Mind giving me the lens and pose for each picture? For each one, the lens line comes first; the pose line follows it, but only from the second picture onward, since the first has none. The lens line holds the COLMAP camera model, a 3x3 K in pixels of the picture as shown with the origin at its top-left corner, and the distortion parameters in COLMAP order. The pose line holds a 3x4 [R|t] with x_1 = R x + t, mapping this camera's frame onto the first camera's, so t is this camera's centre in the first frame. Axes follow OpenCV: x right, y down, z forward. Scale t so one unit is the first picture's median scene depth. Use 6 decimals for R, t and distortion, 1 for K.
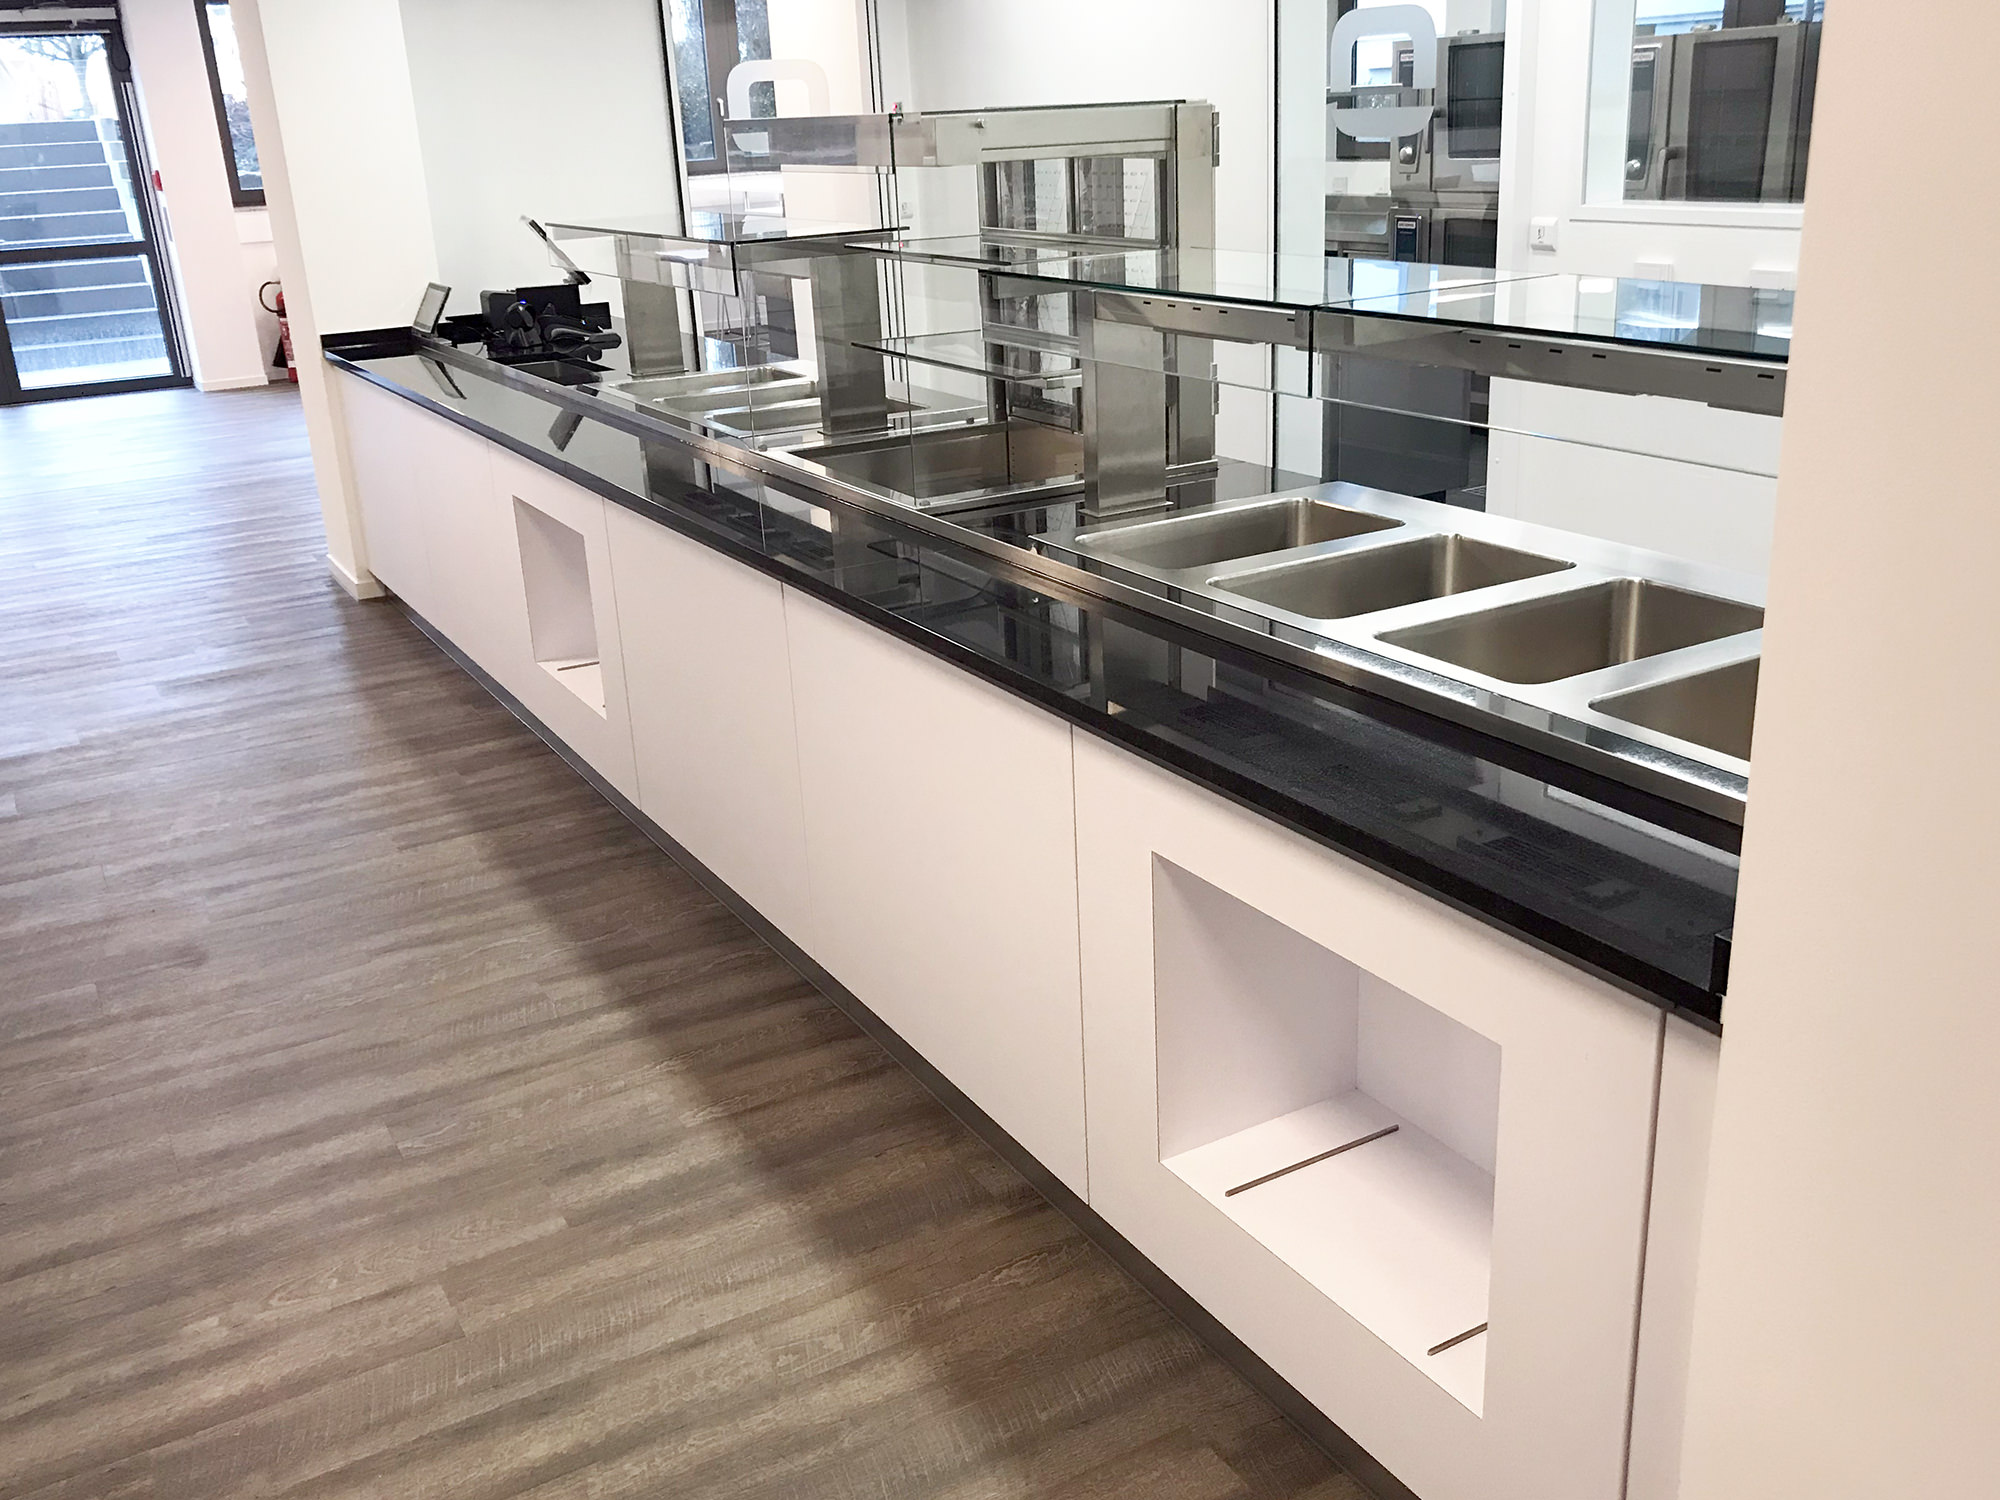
lens RADIAL K [[1776.0, 0, 1008.5], [0, 1776.0, 752.2], [0, 0, 1]] dist [0.044920, 0.006295]
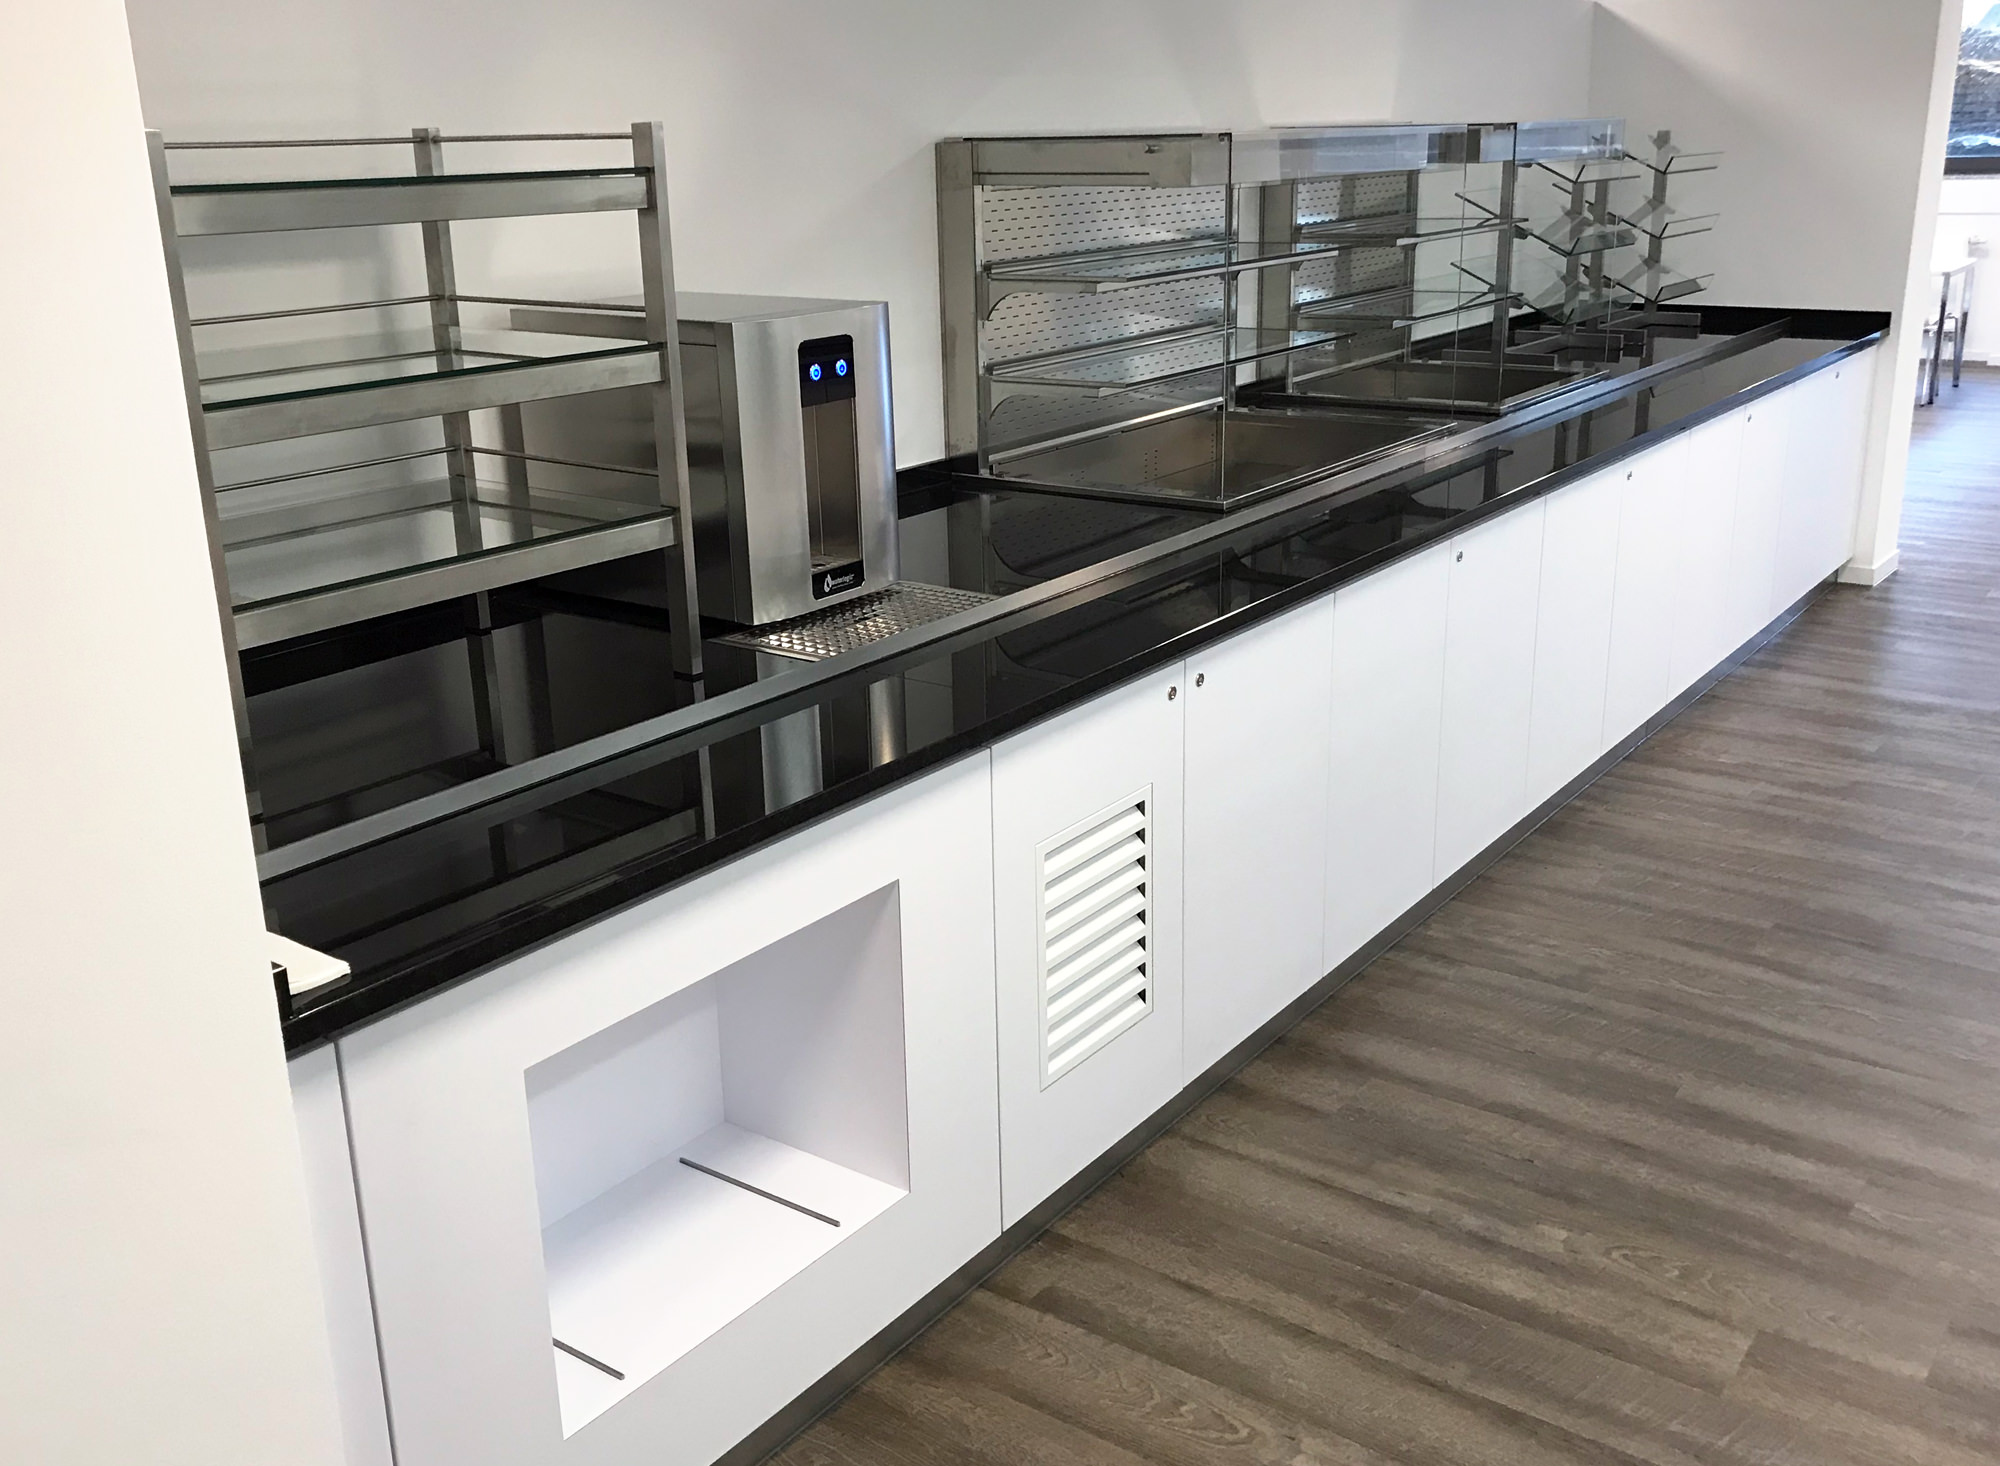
lens RADIAL K [[1913.1, 0, 1011.8], [0, 1913.1, 735.3], [0, 0, 1]] dist [0.013883, 0.000000]
pose [[0.420722, 0.319912, -0.848910, 0.248671], [-0.316849, 0.928647, 0.192929, -0.053137], [0.850058, 0.187807, 0.492066, 0.154442]]
